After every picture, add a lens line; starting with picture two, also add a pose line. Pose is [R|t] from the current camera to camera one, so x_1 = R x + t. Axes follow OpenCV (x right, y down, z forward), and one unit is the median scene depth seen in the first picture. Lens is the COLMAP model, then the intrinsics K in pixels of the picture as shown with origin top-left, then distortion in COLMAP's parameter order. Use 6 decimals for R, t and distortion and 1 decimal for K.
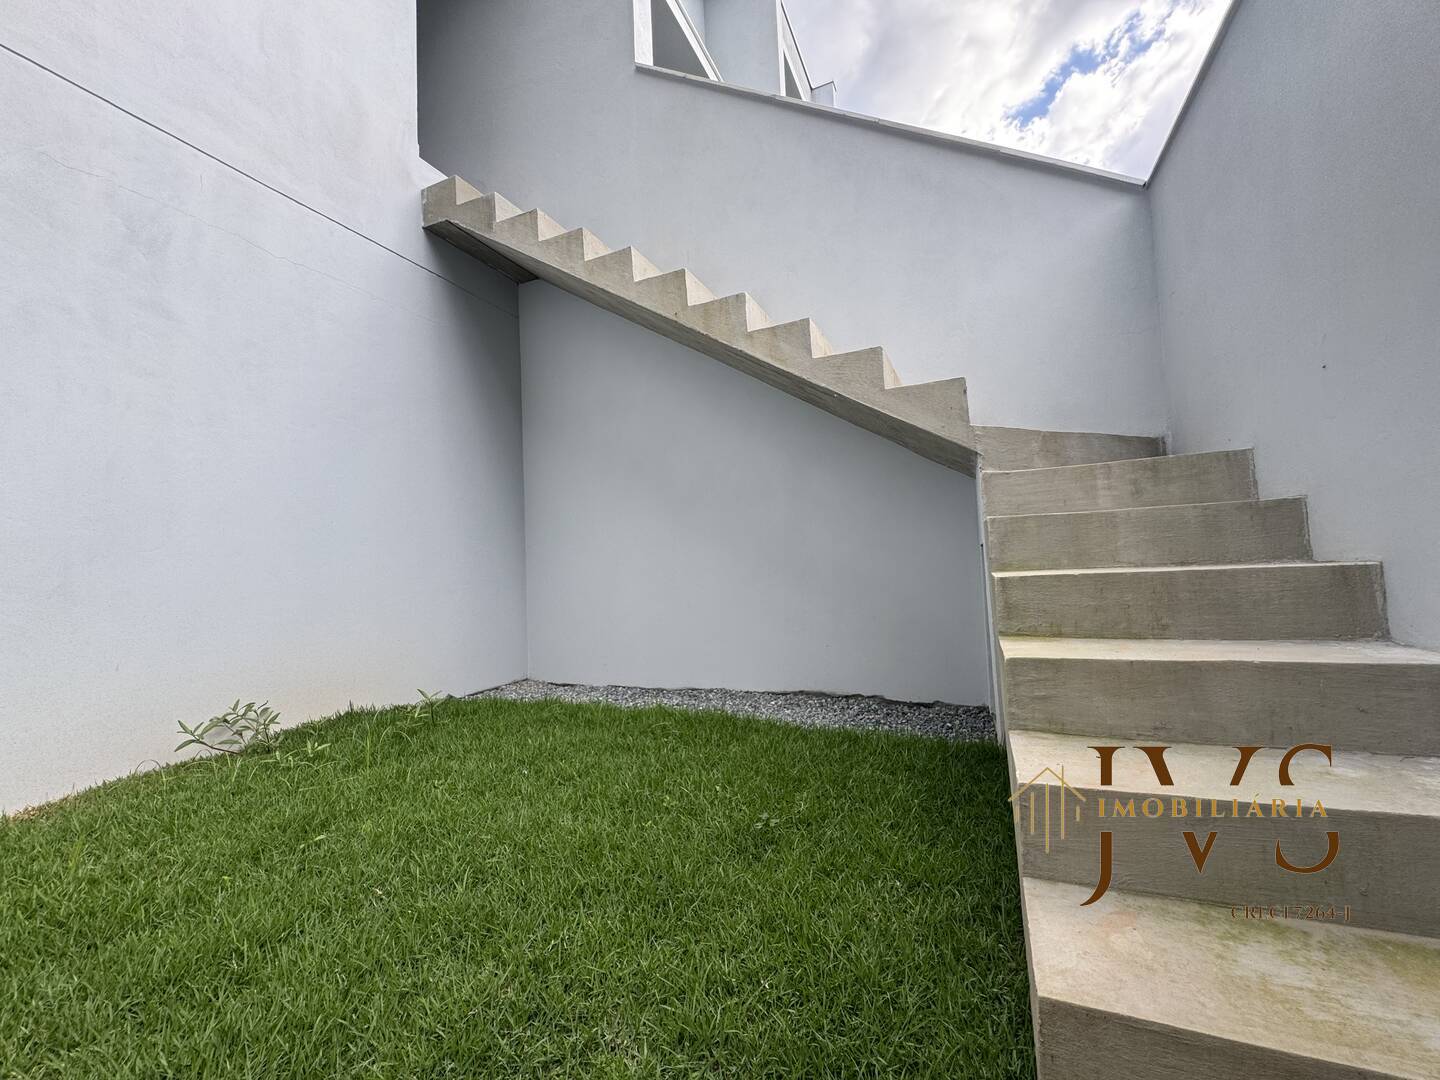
lens RADIAL K [[575.8, 0, 719.9], [0, 575.8, 539.0], [0, 0, 1]] dist [-0.002973, 0.000587]
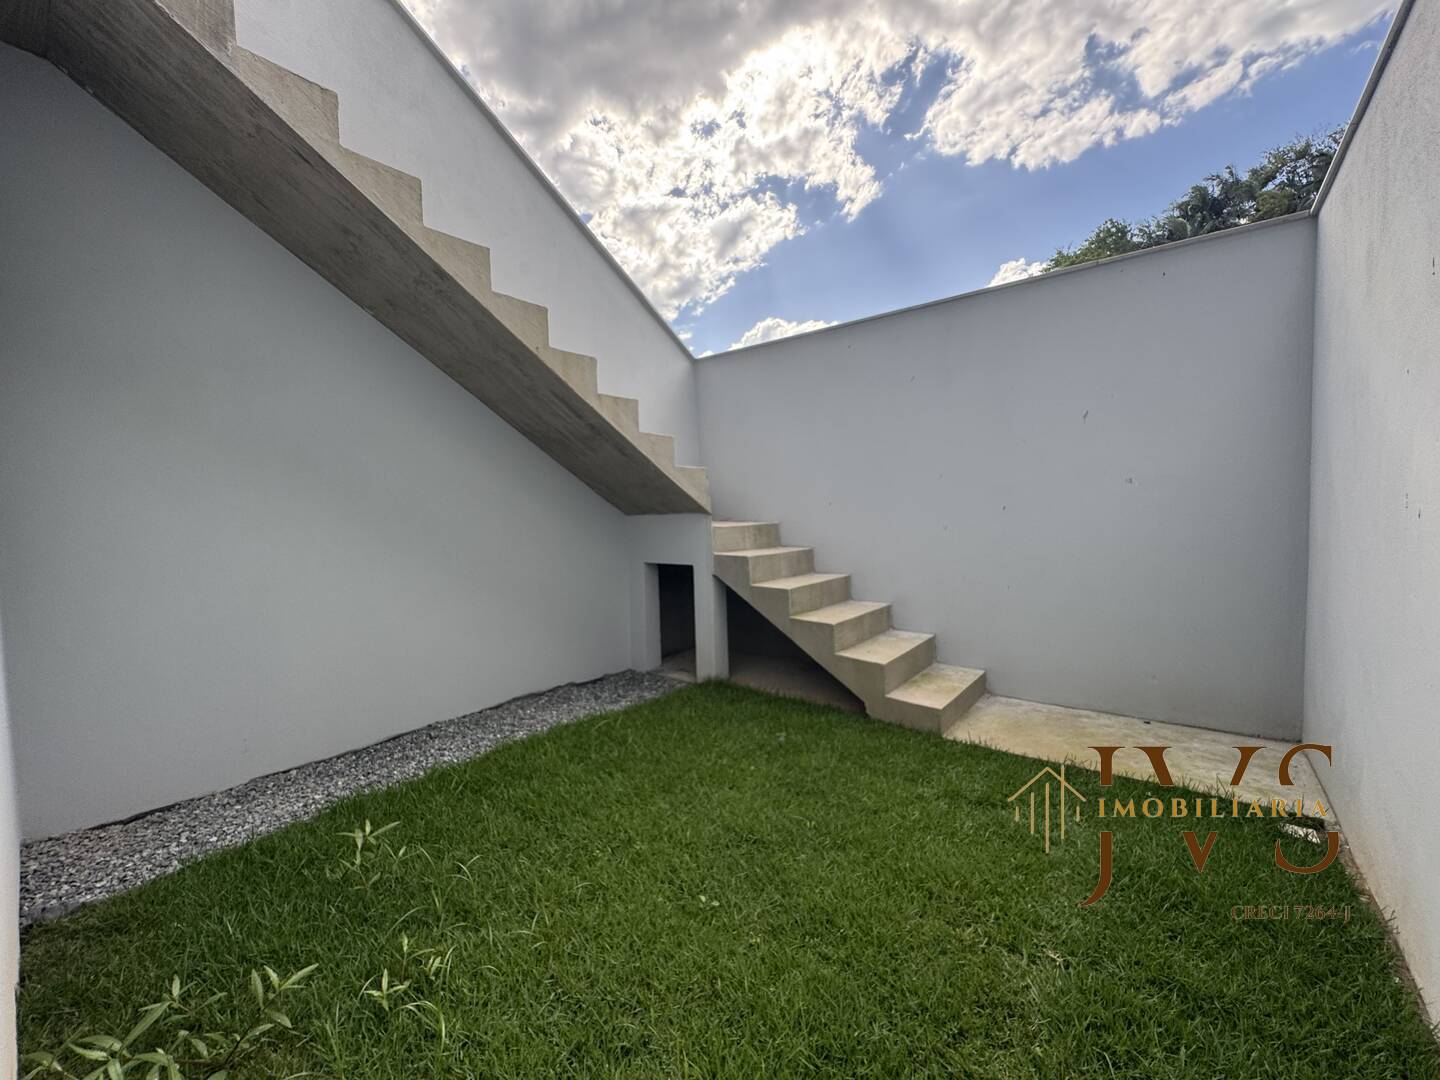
lens RADIAL K [[575.8, 0, 719.9], [0, 575.8, 539.0], [0, 0, 1]] dist [-0.002973, 0.000587]
pose [[0.277301, -0.002810, 0.960779, -0.775659], [-0.036677, 0.999236, 0.013508, -0.064641], [-0.960083, -0.038984, 0.276986, 0.319069]]
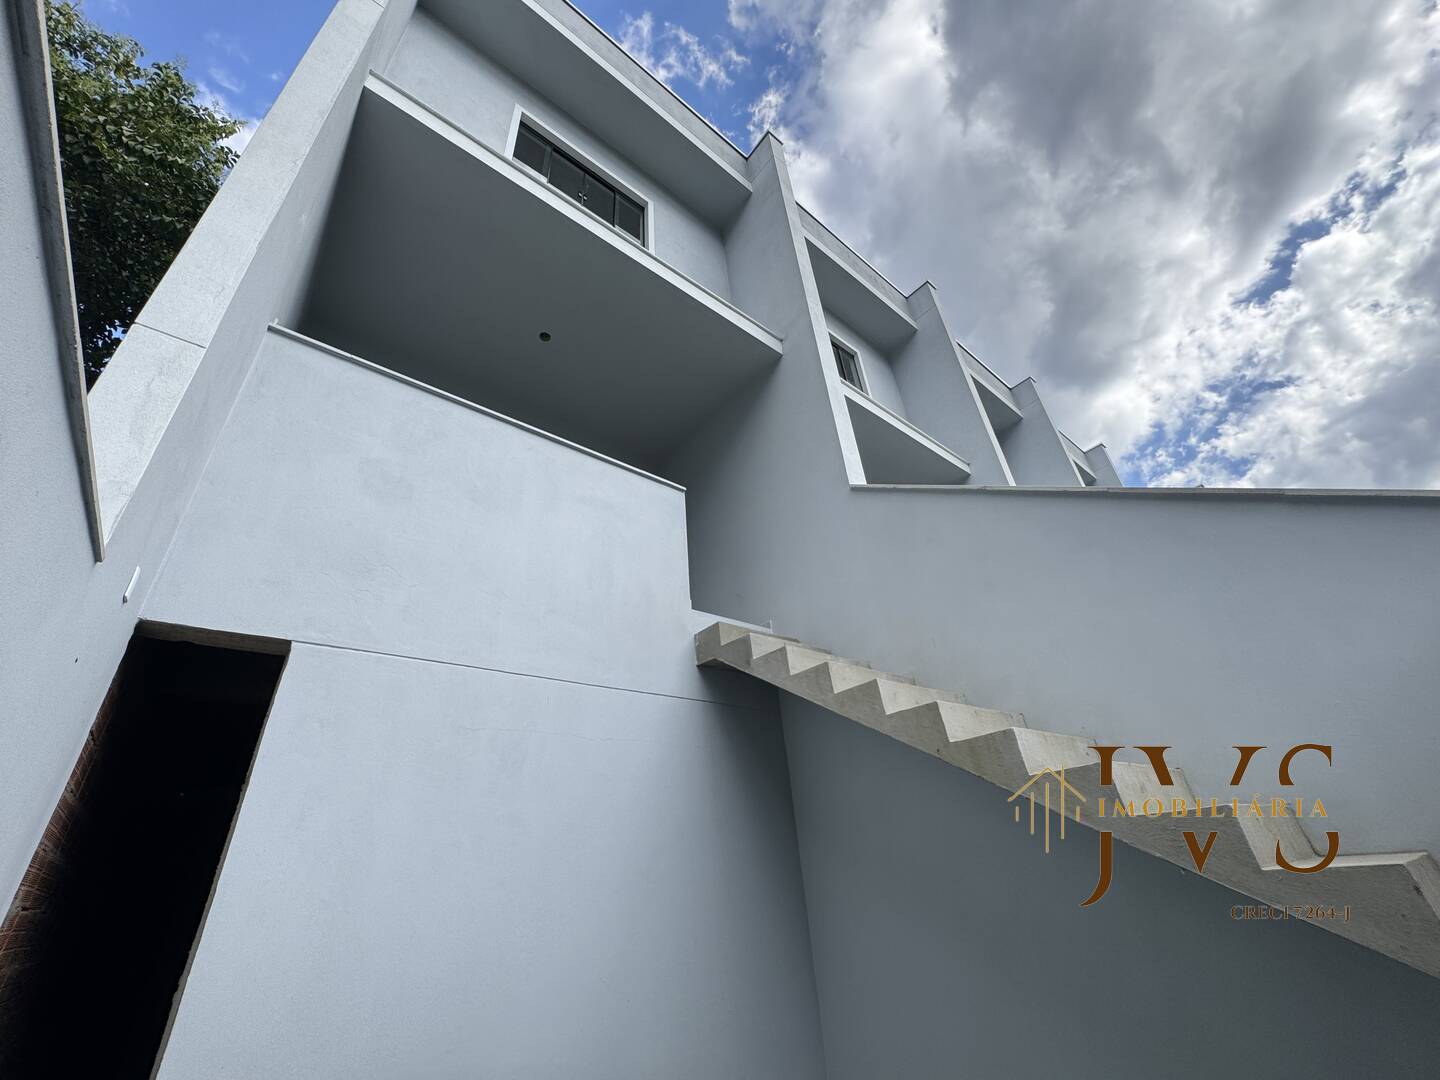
lens RADIAL K [[575.8, 0, 719.9], [0, 575.8, 539.0], [0, 0, 1]] dist [-0.002973, 0.000587]
pose [[0.891643, -0.247842, -0.378875, 0.037957], [0.057647, 0.892192, -0.447963, -0.241217], [0.449053, 0.377582, 0.809804, -0.034652]]
